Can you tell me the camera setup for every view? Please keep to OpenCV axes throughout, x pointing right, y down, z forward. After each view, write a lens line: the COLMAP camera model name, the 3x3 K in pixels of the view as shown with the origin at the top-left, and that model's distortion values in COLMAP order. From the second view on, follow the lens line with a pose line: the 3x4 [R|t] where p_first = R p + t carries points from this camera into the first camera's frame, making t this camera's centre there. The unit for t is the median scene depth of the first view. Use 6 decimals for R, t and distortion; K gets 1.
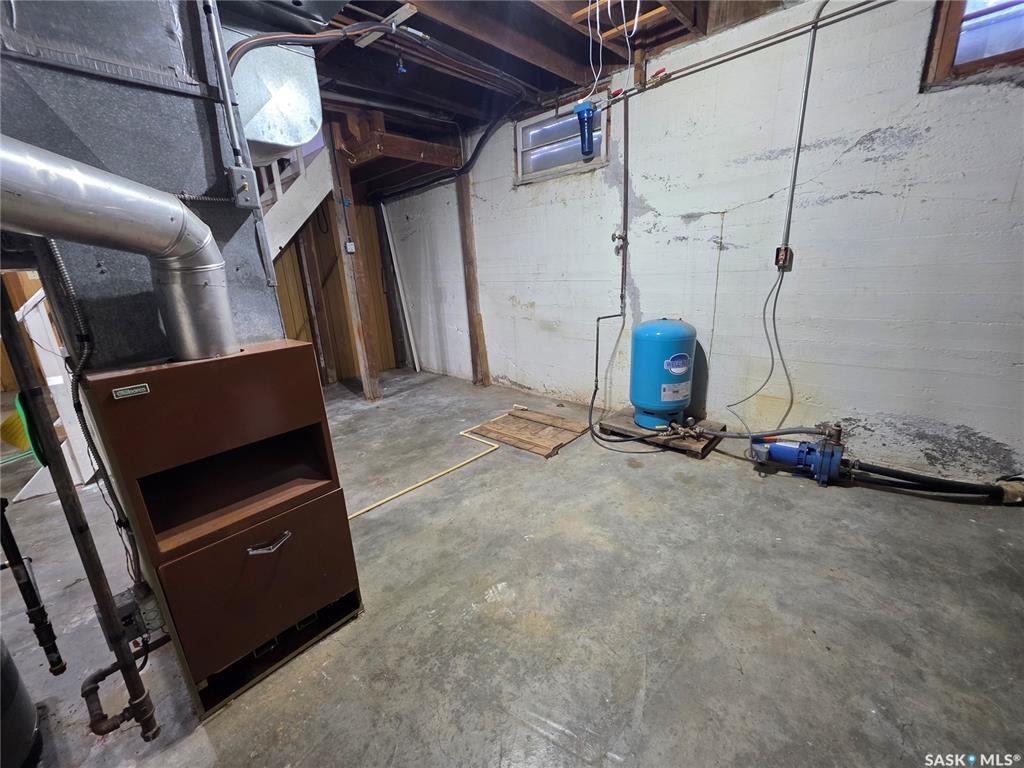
lens RADIAL K [[409.4, 0, 510.6], [0, 409.4, 382.8], [0, 0, 1]] dist [0.000088, 0.000444]
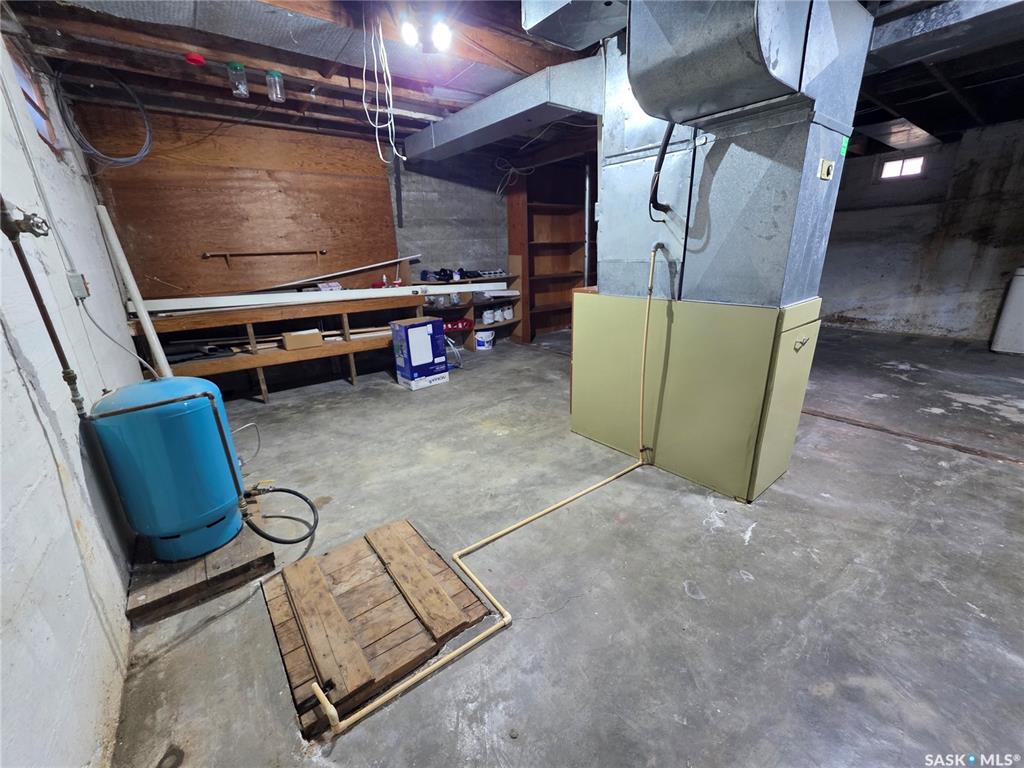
lens RADIAL K [[409.4, 0, 510.6], [0, 409.4, 382.8], [0, 0, 1]] dist [0.000088, 0.000444]
pose [[-0.981985, 0.031869, 0.186251, -0.224656], [0.128826, 0.834001, 0.536513, -0.363523], [-0.138236, 0.550842, -0.823082, 1.270504]]
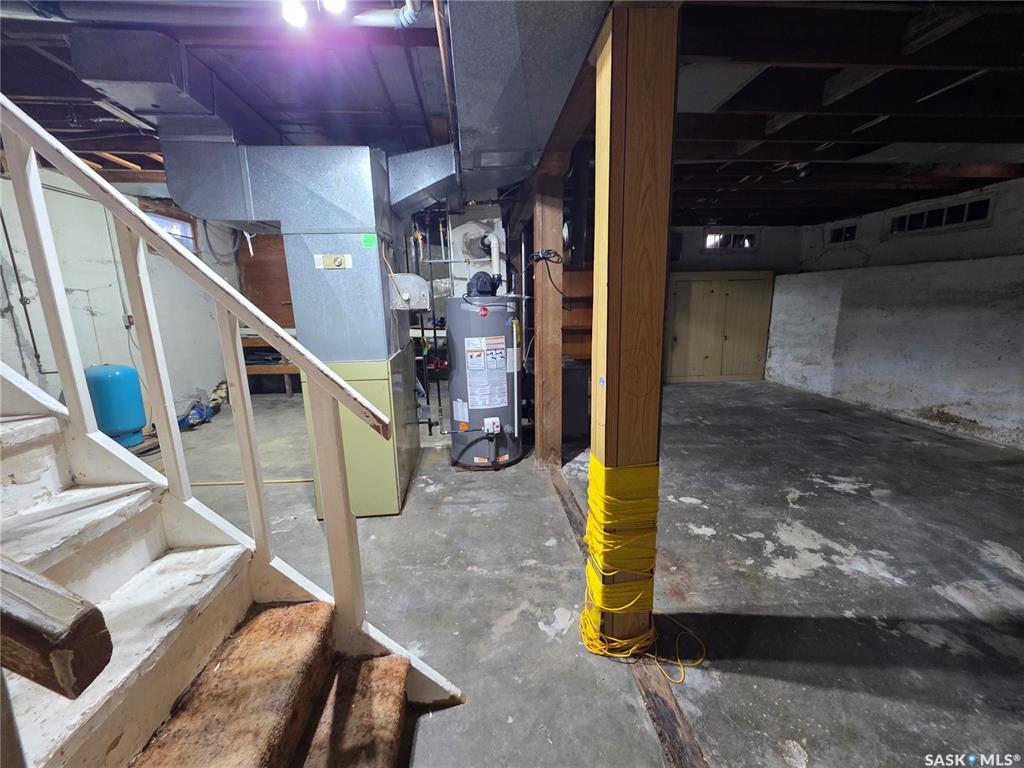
lens RADIAL K [[409.4, 0, 510.6], [0, 409.4, 382.8], [0, 0, 1]] dist [0.000088, 0.000444]
pose [[-0.736749, -0.070868, 0.672443, -1.320483], [0.232109, 0.907557, 0.349952, -0.232271], [-0.635080, 0.413906, -0.652192, 0.941001]]
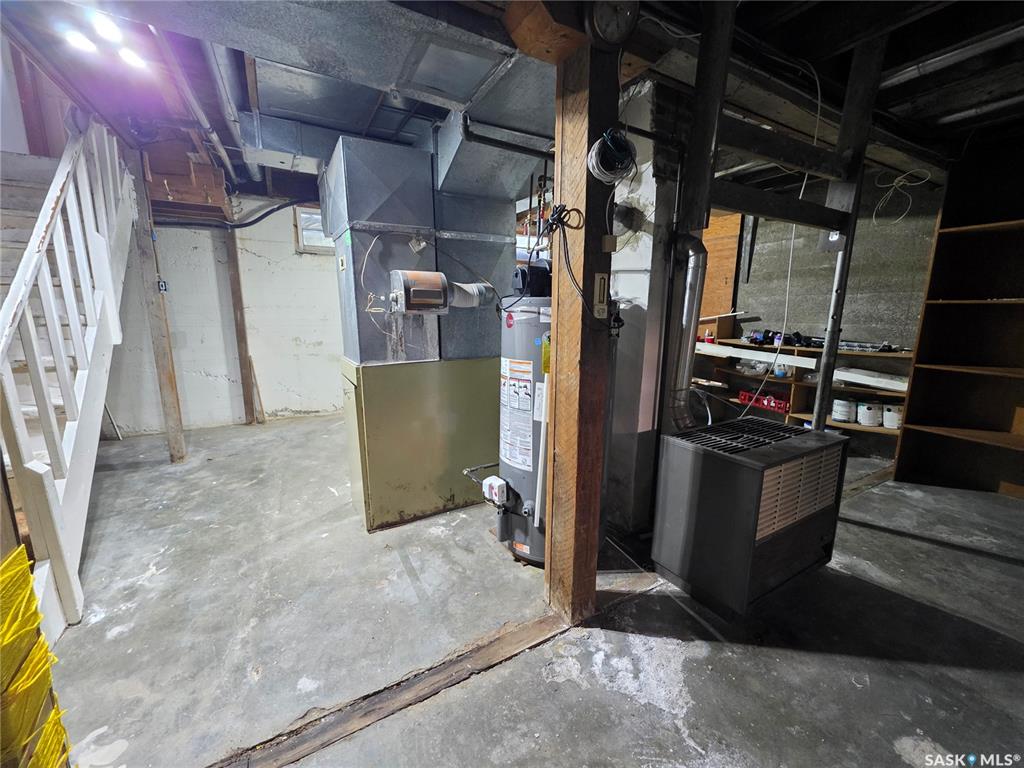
lens RADIAL K [[409.4, 0, 510.6], [0, 409.4, 382.8], [0, 0, 1]] dist [0.000088, 0.000444]
pose [[0.300936, -0.121059, 0.945929, -1.225962], [0.235901, 0.970533, 0.049159, 0.008356], [-0.924007, 0.208352, 0.320626, 0.073932]]
